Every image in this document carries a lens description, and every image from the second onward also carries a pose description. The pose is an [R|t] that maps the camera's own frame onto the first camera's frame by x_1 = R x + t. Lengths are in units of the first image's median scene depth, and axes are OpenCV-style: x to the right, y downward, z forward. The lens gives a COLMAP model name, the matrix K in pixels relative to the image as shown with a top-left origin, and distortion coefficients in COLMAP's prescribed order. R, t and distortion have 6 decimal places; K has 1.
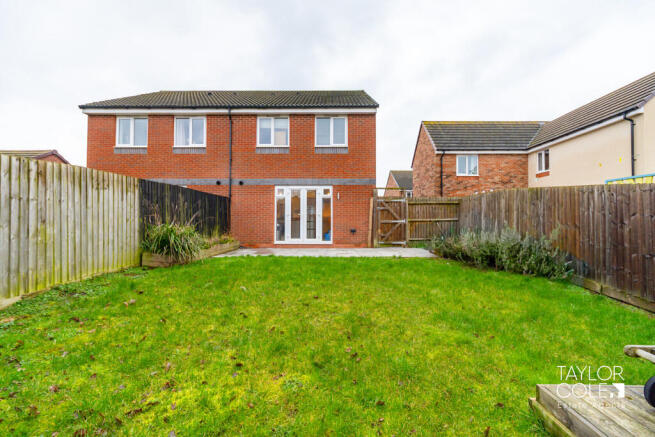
lens RADIAL K [[283.1, 0, 327.5], [0, 283.1, 218.5], [0, 0, 1]] dist [-0.001122, -0.000310]
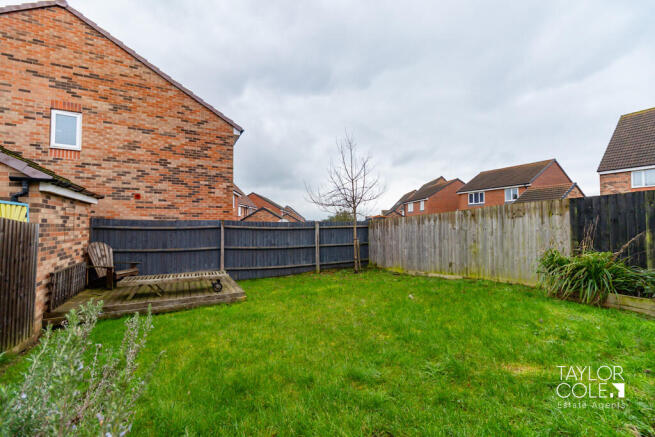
lens RADIAL K [[283.1, 0, 327.5], [0, 283.1, 218.5], [0, 0, 1]] dist [-0.001122, -0.000310]
pose [[-0.881727, -0.014635, -0.471533, 0.552009], [0.004527, 0.999210, -0.039478, -0.051637], [0.471739, -0.036943, -0.880964, 1.692622]]
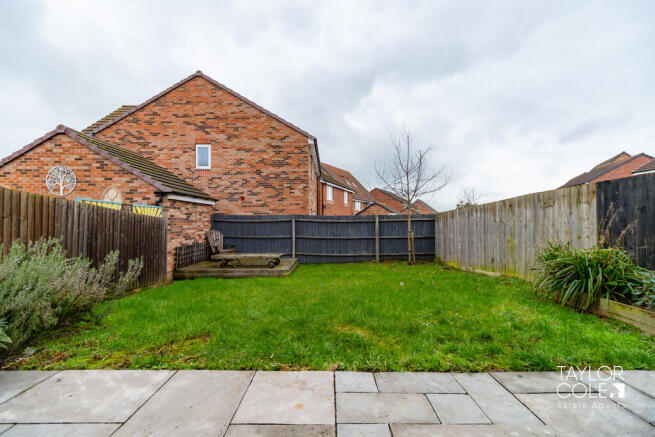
lens RADIAL K [[283.1, 0, 327.5], [0, 283.1, 218.5], [0, 0, 1]] dist [-0.001122, -0.000310]
pose [[-0.999958, 0.000621, -0.009165, 0.059559], [0.000806, 0.999796, -0.020203, -0.039055], [0.009151, -0.020210, -0.999754, 2.043583]]
